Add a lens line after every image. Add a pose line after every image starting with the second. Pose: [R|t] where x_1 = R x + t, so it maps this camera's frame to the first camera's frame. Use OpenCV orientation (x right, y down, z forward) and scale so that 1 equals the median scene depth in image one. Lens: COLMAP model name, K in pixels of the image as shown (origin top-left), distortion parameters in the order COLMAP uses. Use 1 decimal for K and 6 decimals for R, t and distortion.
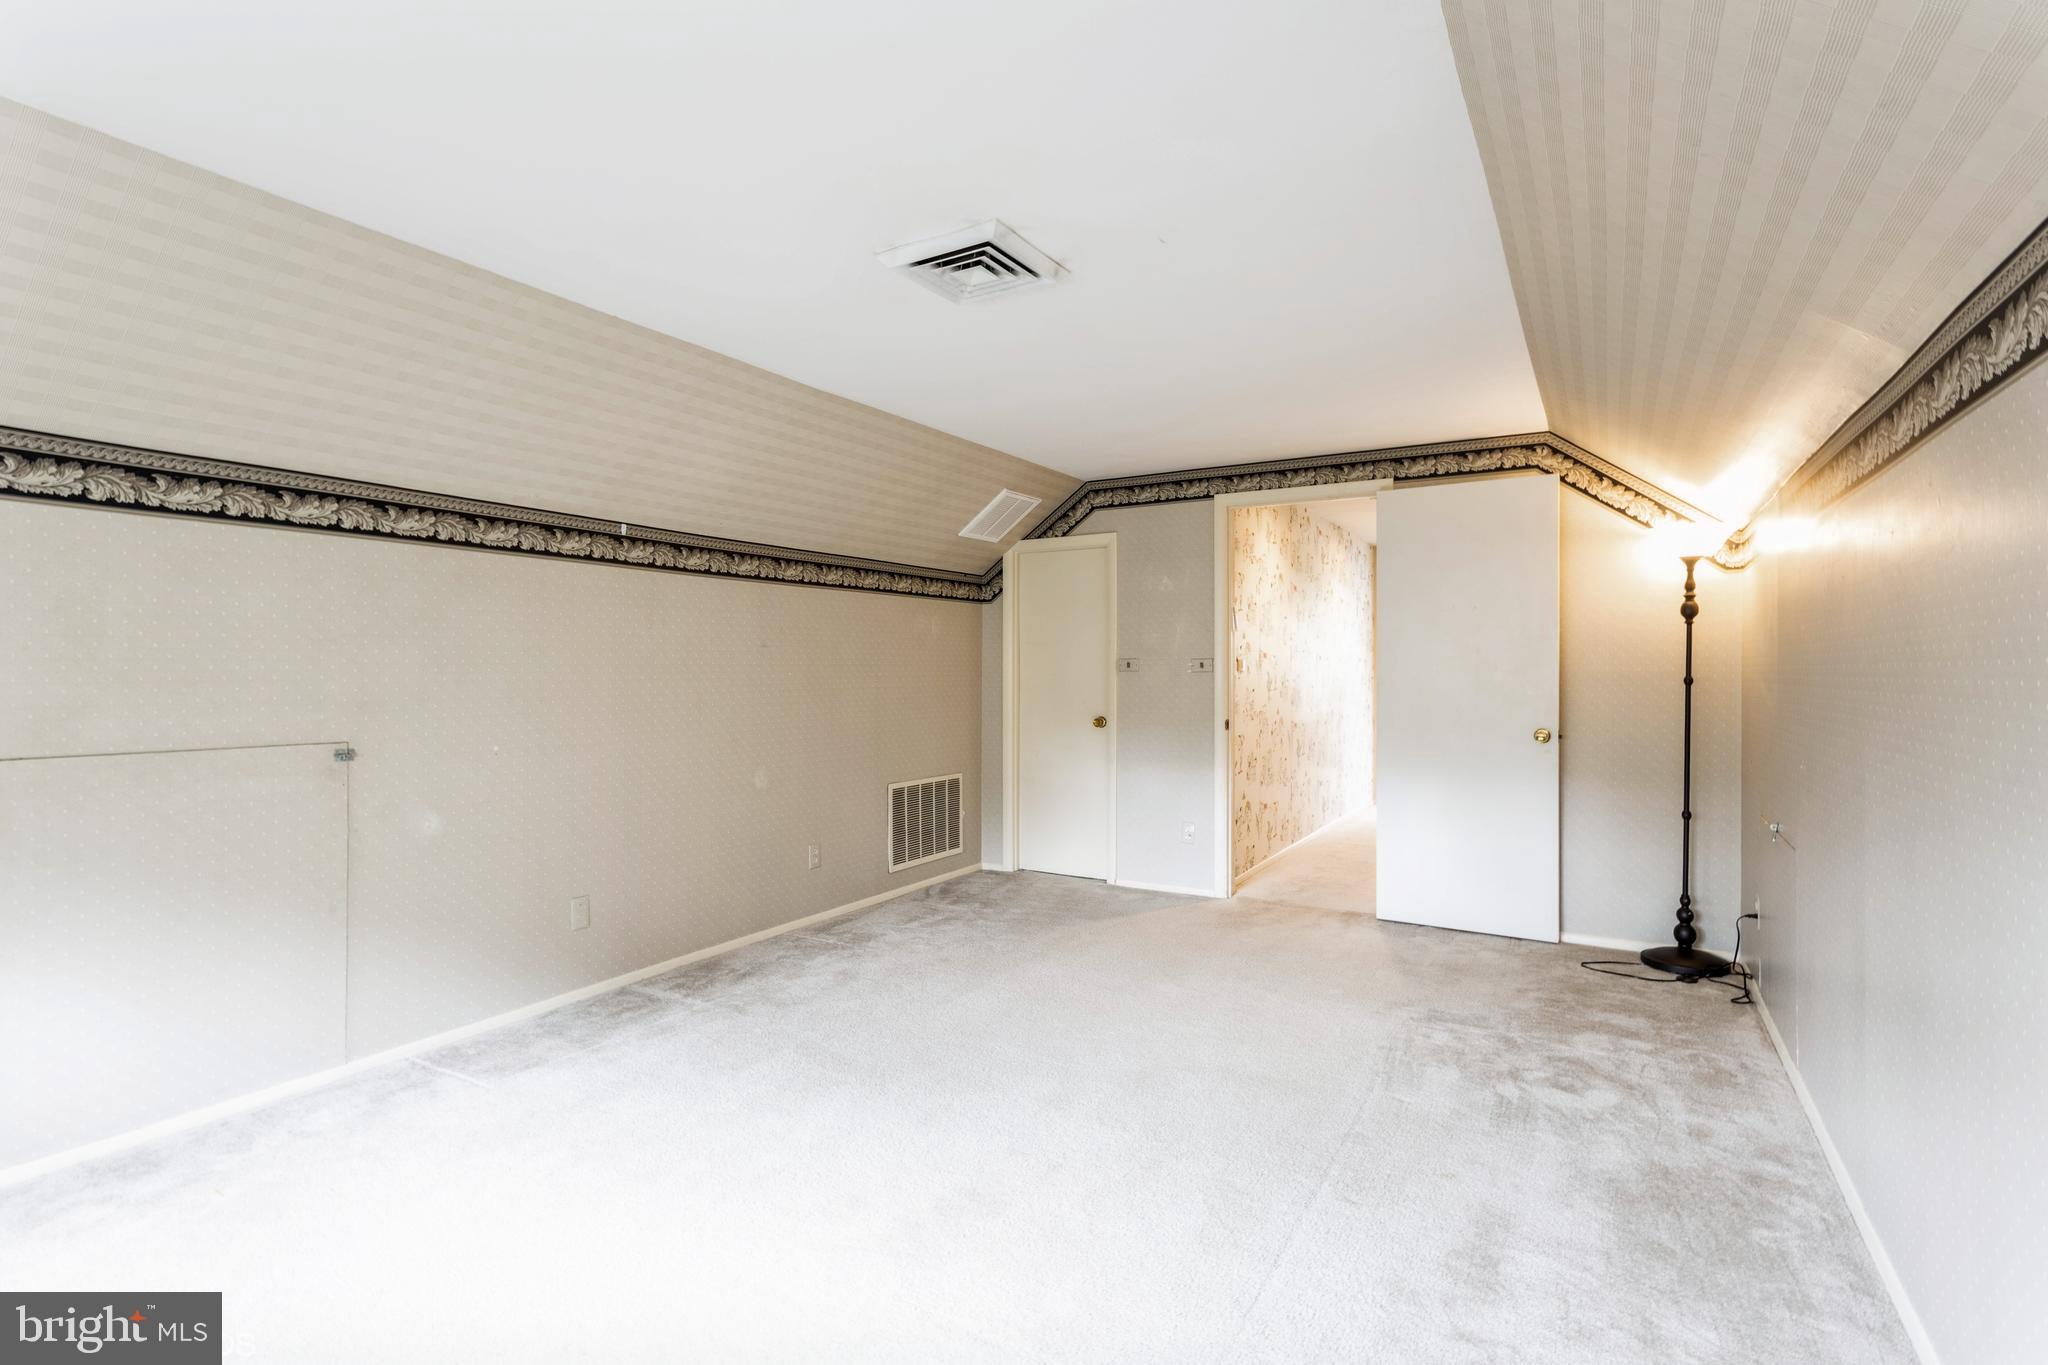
lens RADIAL K [[981.4, 0, 1014.4], [0, 981.4, 677.4], [0, 0, 1]] dist [0.003931, 0.004371]
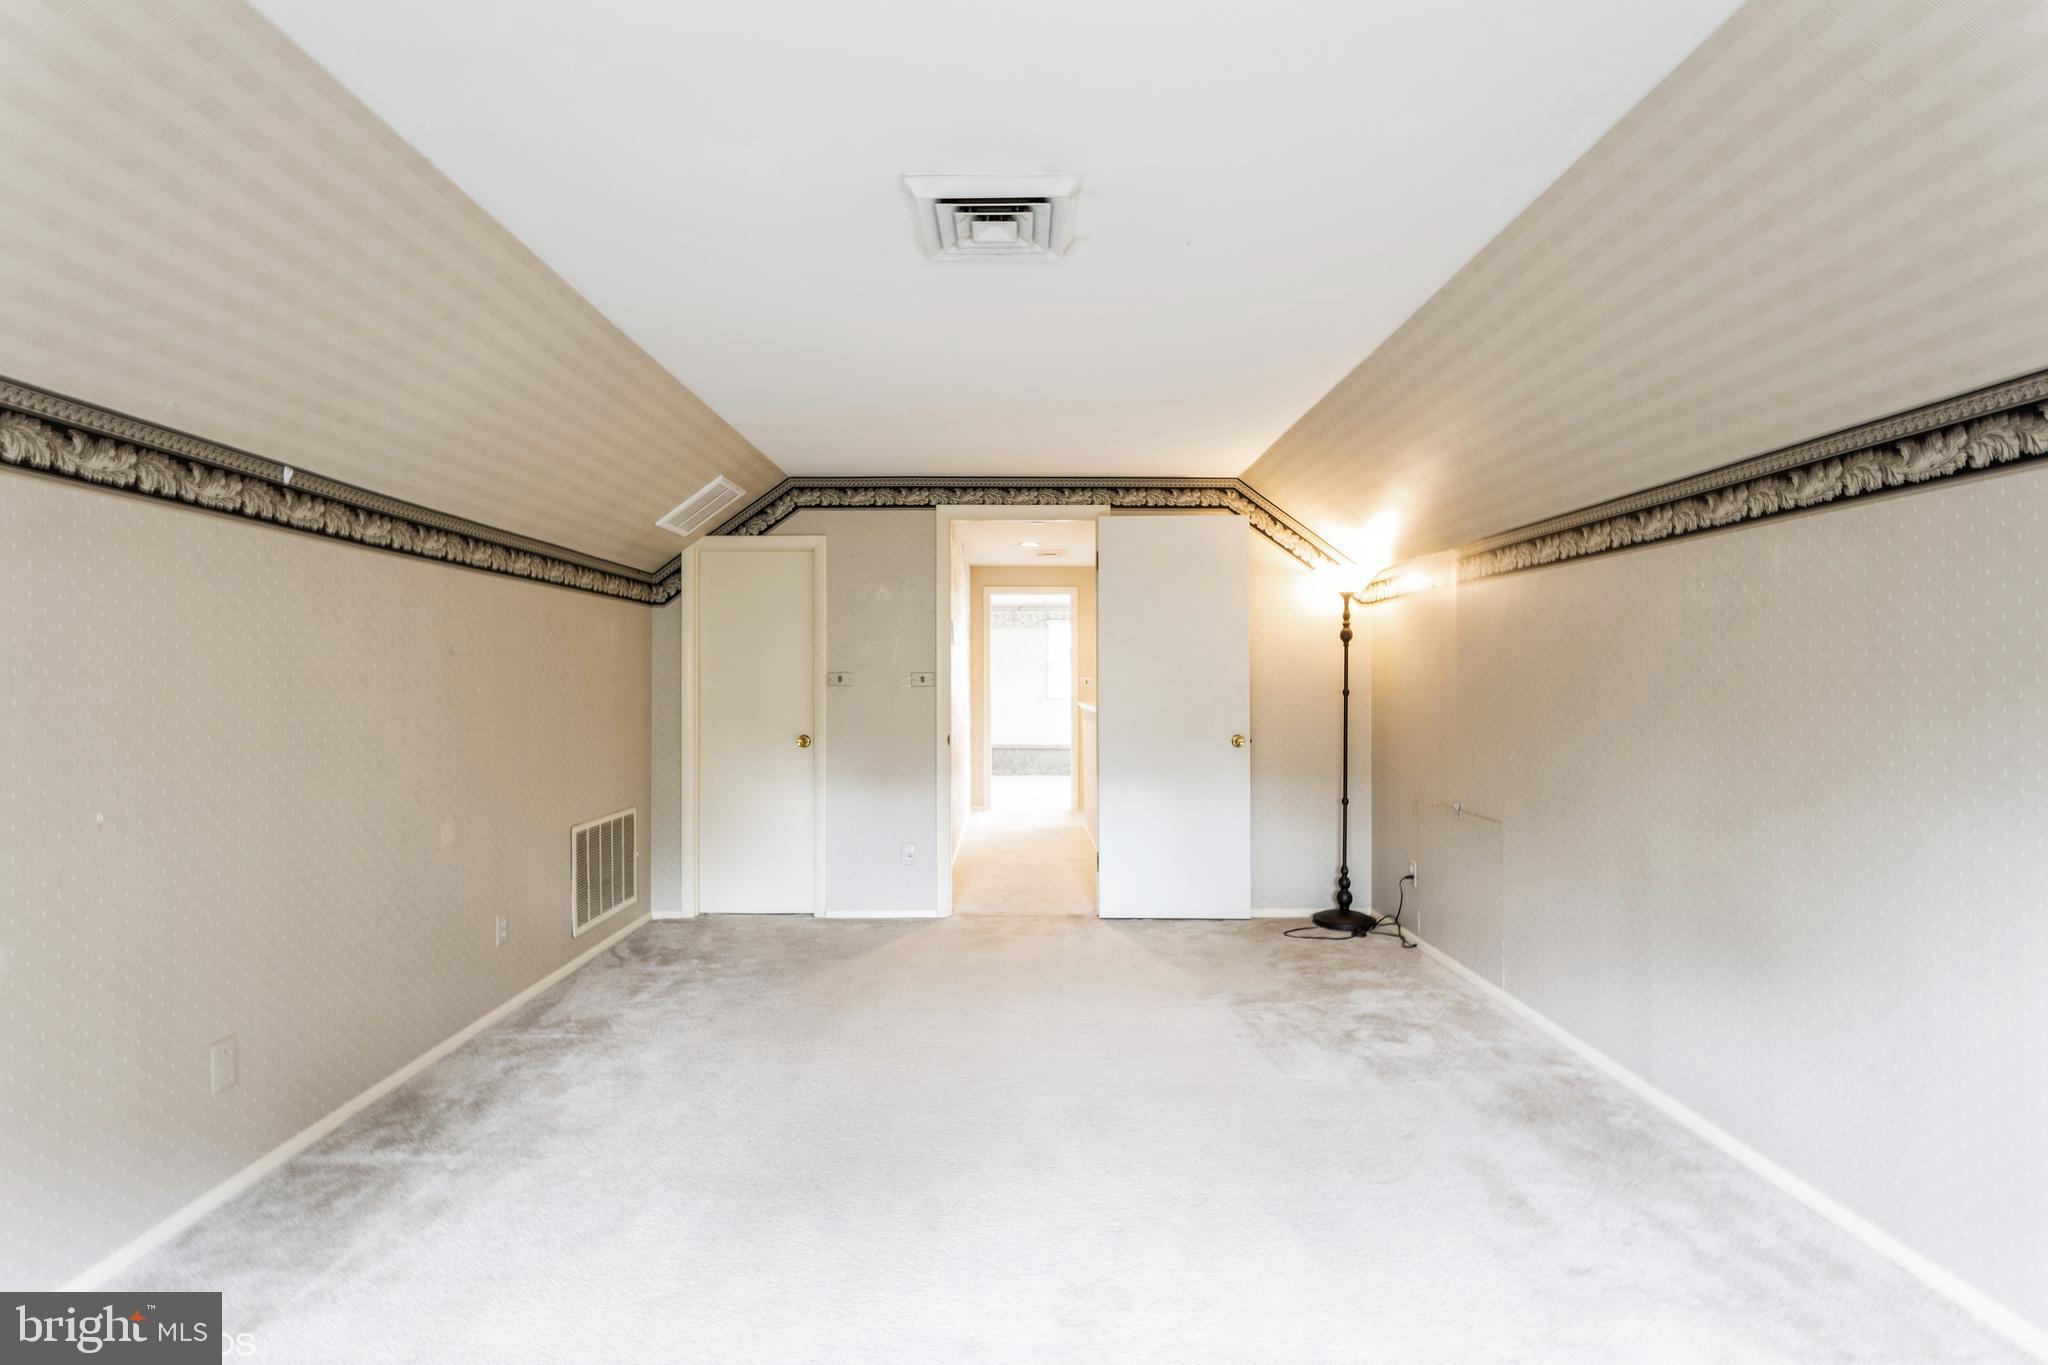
lens RADIAL K [[981.4, 0, 1023.4], [0, 981.4, 685.8], [0, 0, 1]] dist [0.003931, 0.004371]
pose [[0.852989, -0.002607, 0.521922, -0.298798], [0.005159, 0.999981, -0.003436, -0.002826], [-0.521903, 0.005623, 0.852987, 0.157710]]
